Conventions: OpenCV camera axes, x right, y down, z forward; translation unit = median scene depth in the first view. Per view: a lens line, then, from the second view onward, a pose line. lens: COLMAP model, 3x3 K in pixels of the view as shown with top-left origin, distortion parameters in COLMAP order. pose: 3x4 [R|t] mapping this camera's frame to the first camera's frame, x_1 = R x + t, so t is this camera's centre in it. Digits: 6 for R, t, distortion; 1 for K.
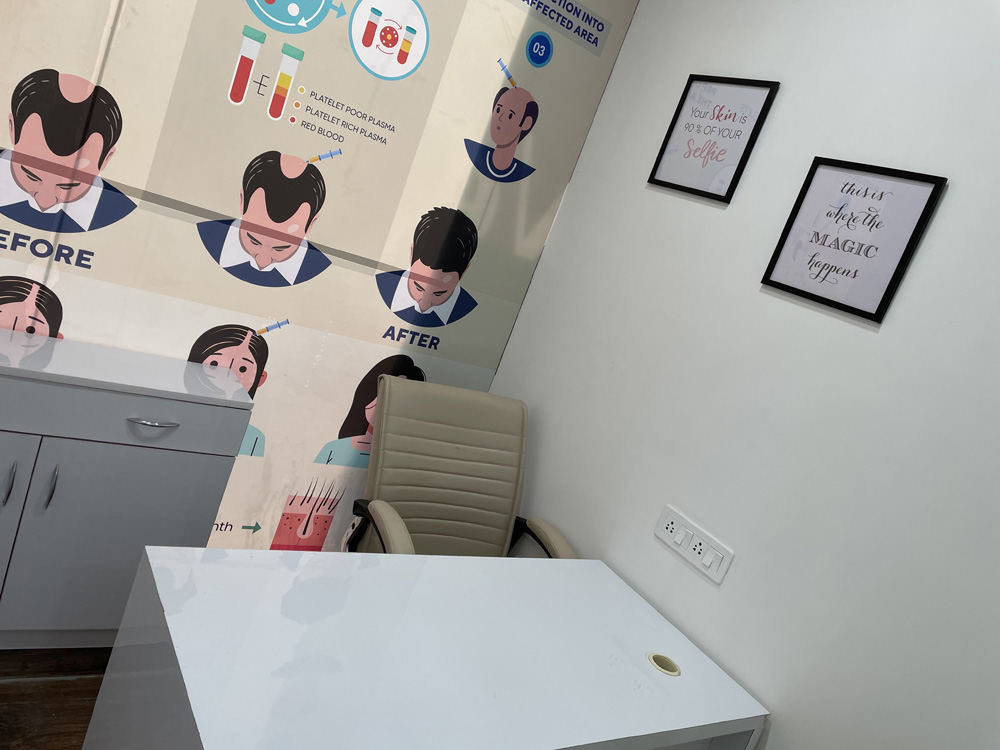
lens RADIAL K [[755.6, 0, 500.0], [0, 755.6, 375.0], [0, 0, 1]] dist [0.075583, -0.102294]
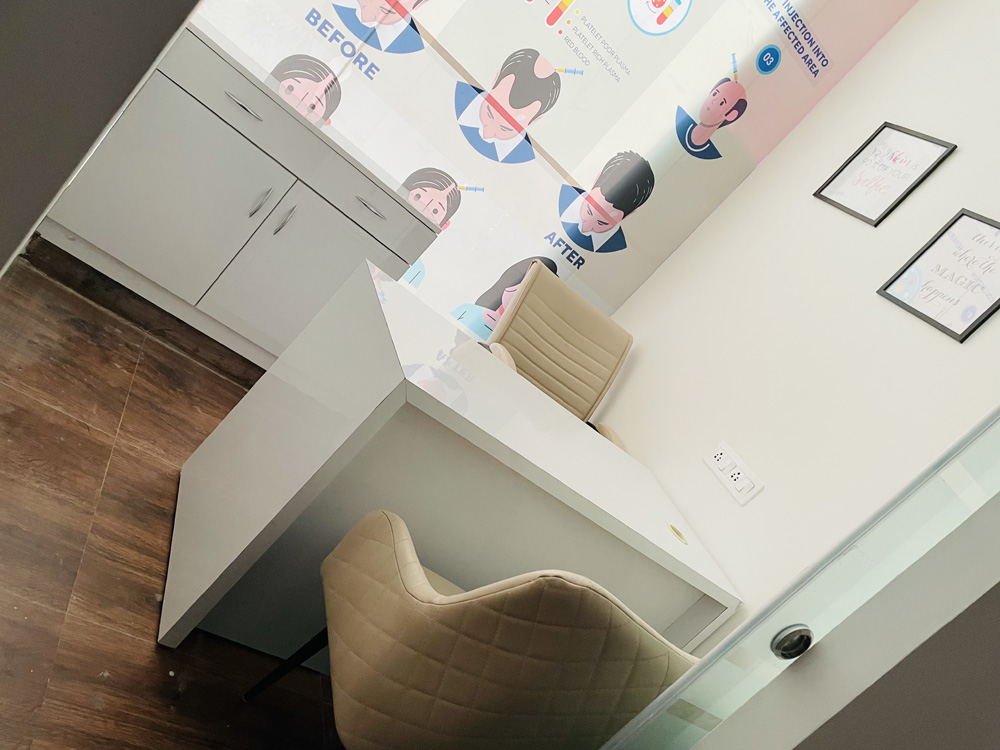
lens RADIAL K [[744.1, 0, 500.0], [0, 744.1, 375.0], [0, 0, 1]] dist [0.077234, -0.096653]
pose [[0.913239, 0.396414, -0.094075, -0.025861], [-0.398410, 0.917204, -0.002672, 0.201789], [0.085226, 0.039921, 0.995562, -0.182271]]
